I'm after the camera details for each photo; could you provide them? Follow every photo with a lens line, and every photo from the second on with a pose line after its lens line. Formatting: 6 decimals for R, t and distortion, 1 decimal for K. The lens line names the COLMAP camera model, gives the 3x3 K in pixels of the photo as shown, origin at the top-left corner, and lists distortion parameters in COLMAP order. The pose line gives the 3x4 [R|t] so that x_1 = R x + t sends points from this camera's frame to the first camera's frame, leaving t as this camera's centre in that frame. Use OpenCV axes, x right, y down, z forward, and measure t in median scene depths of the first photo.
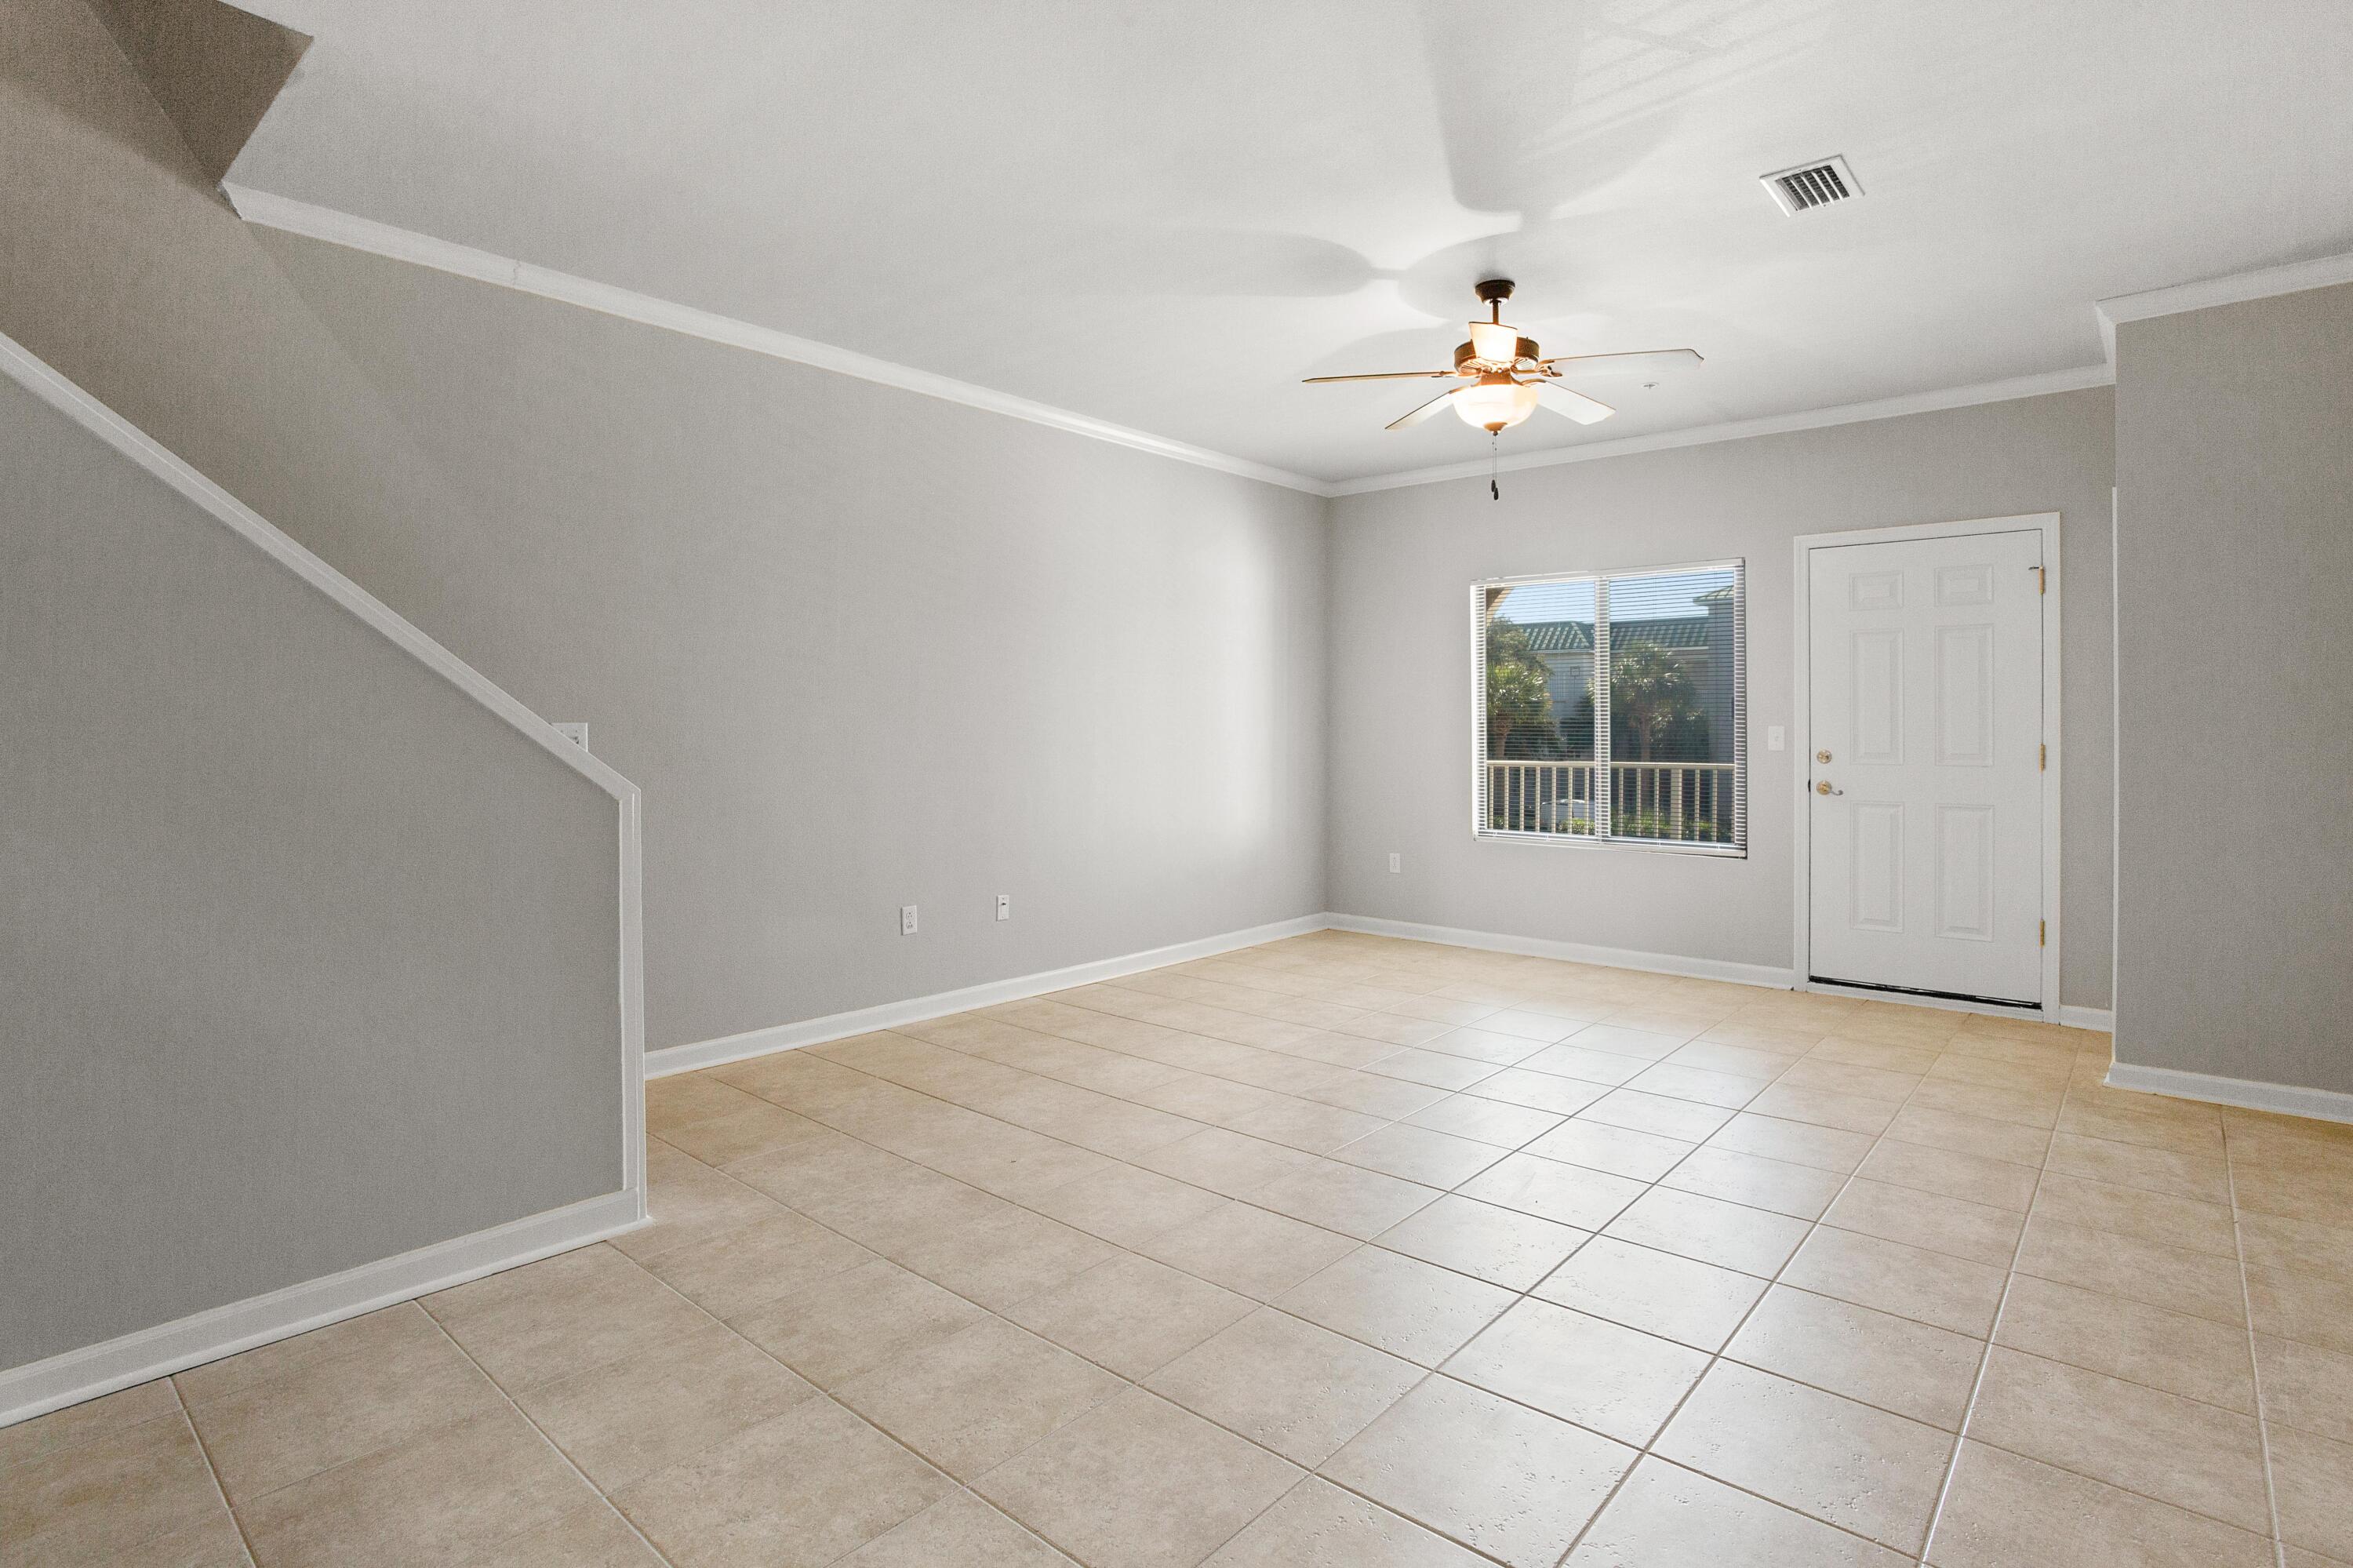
lens RADIAL K [[1170.2, 0, 1174.4], [0, 1170.2, 740.8], [0, 0, 1]] dist [-0.061992, 0.031117]
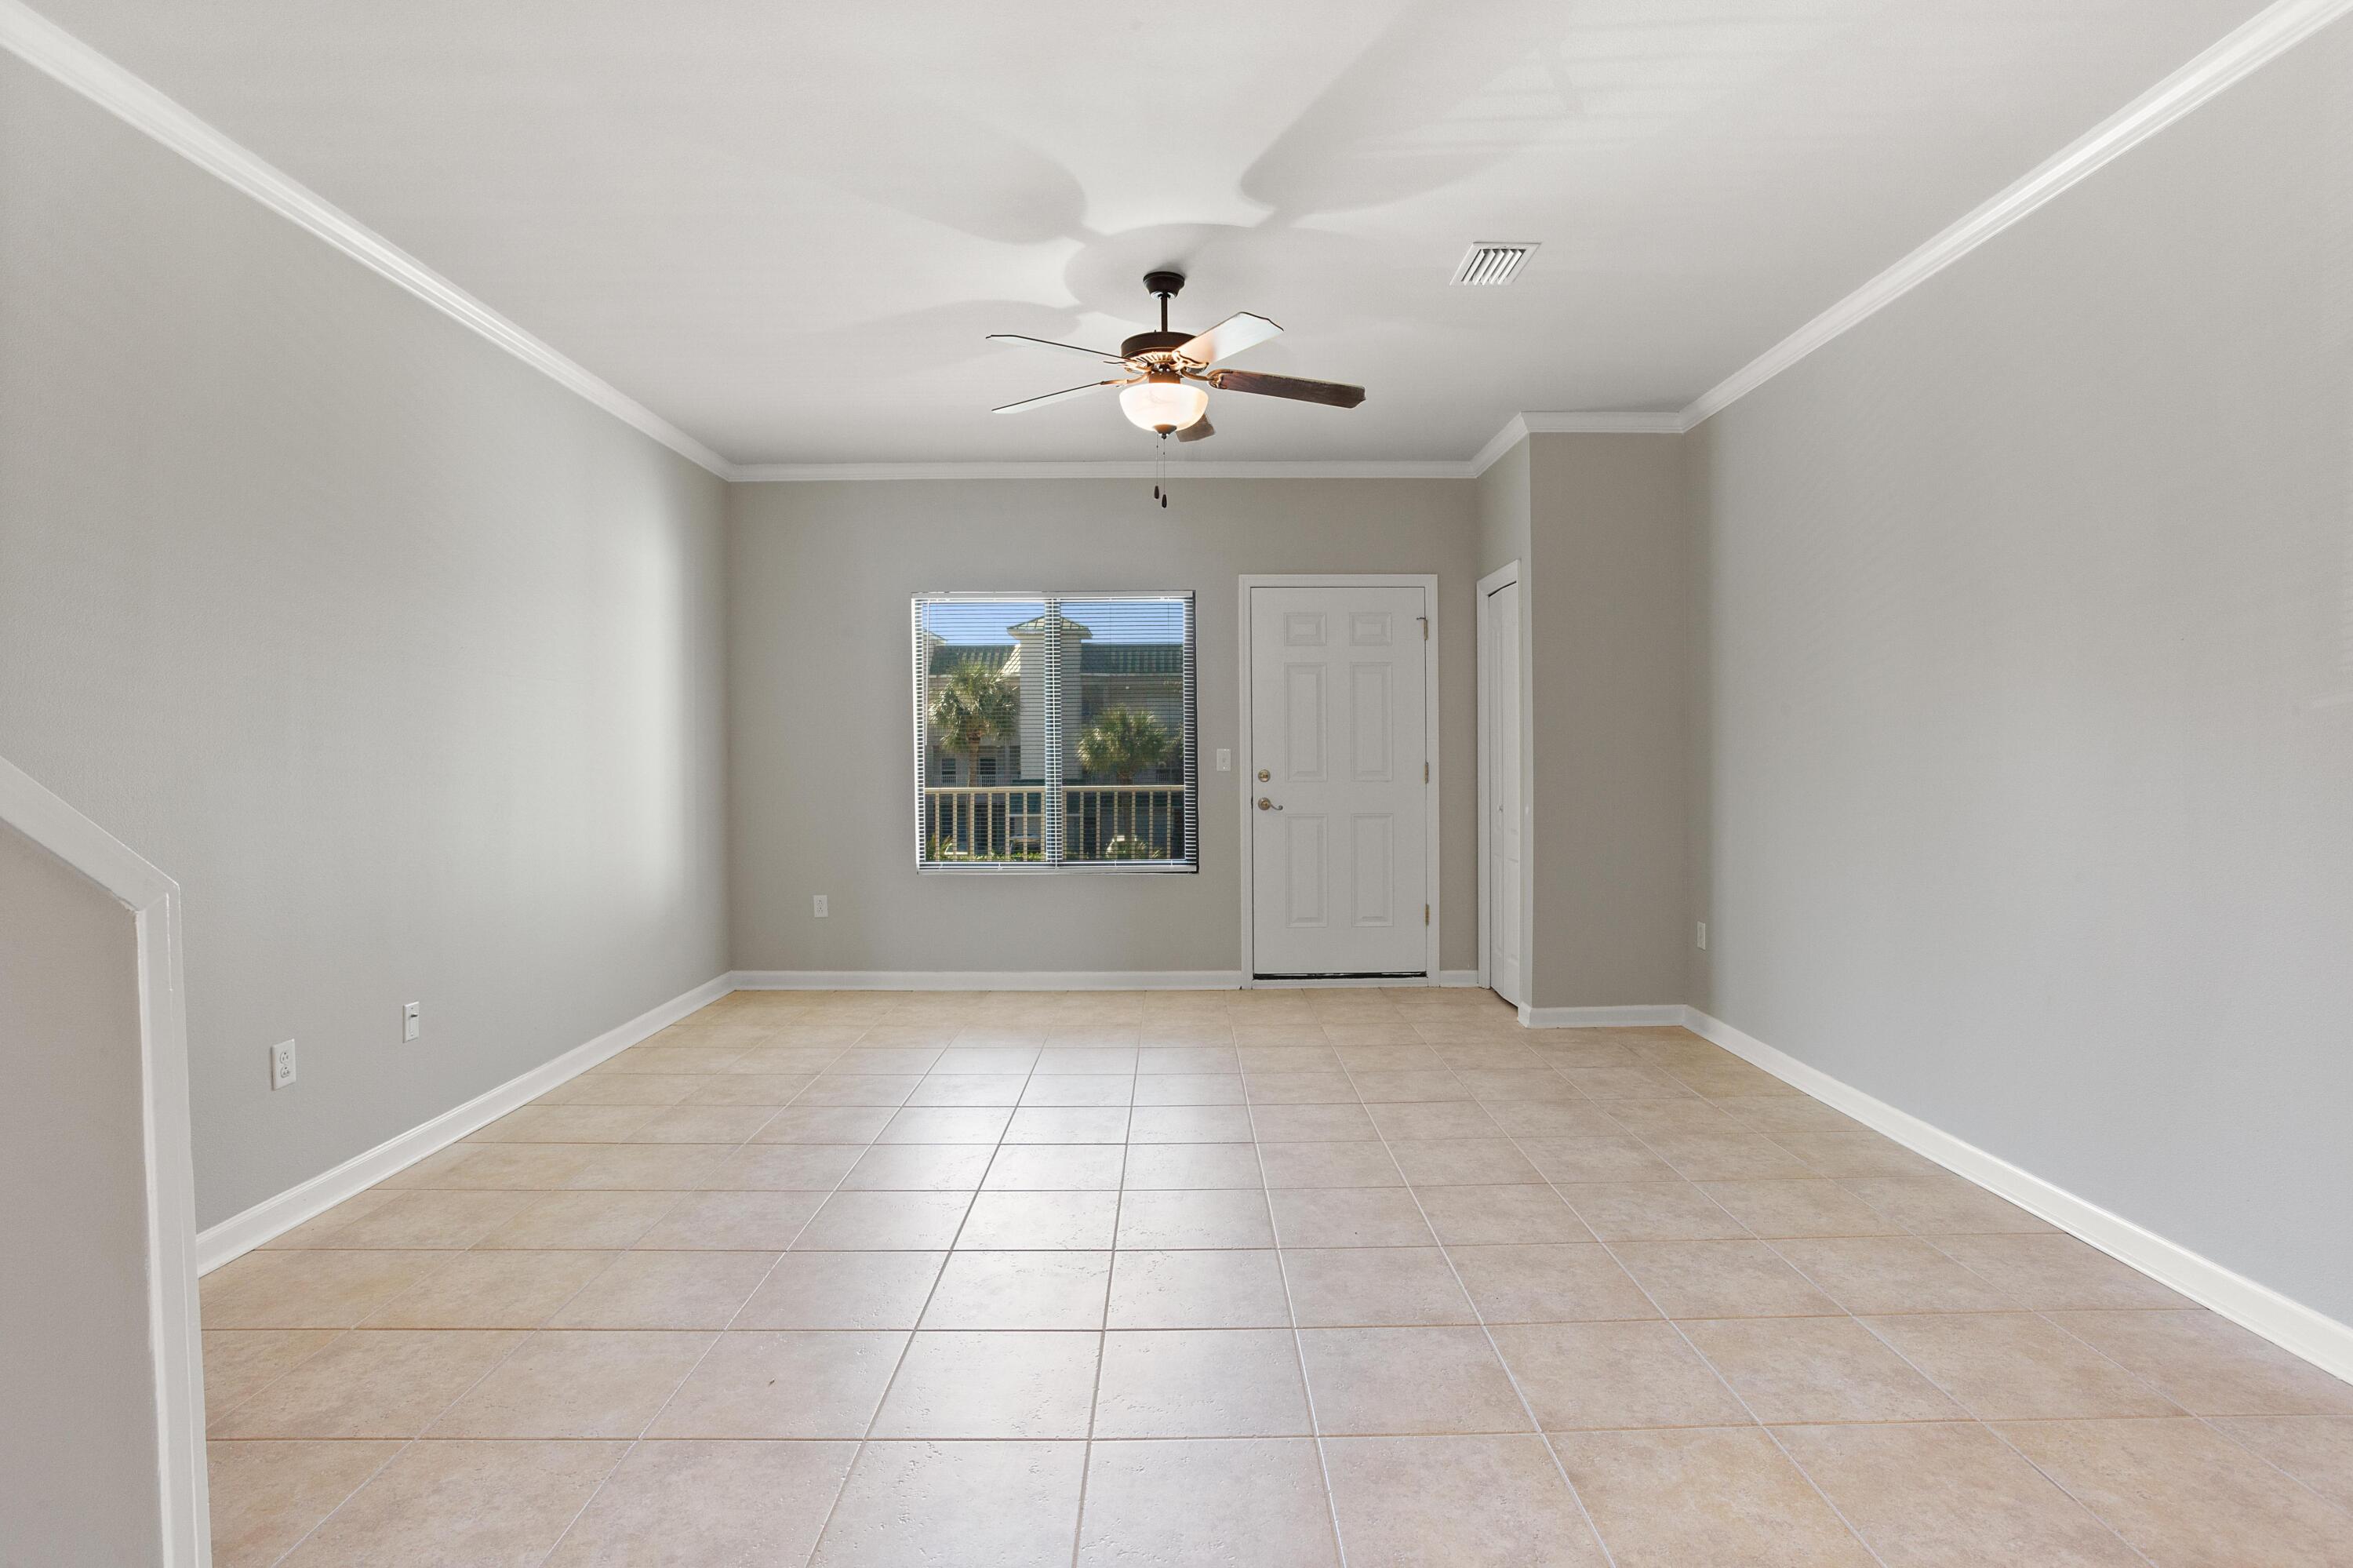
lens RADIAL K [[1179.8, 0, 1180.3], [0, 1179.8, 774.7], [0, 0, 1]] dist [-0.053904, 0.031248]
pose [[0.749980, -0.018244, 0.661209, -0.250043], [0.014881, 0.999832, 0.010709, -0.000575], [-0.661293, 0.001808, 0.750125, 0.199393]]
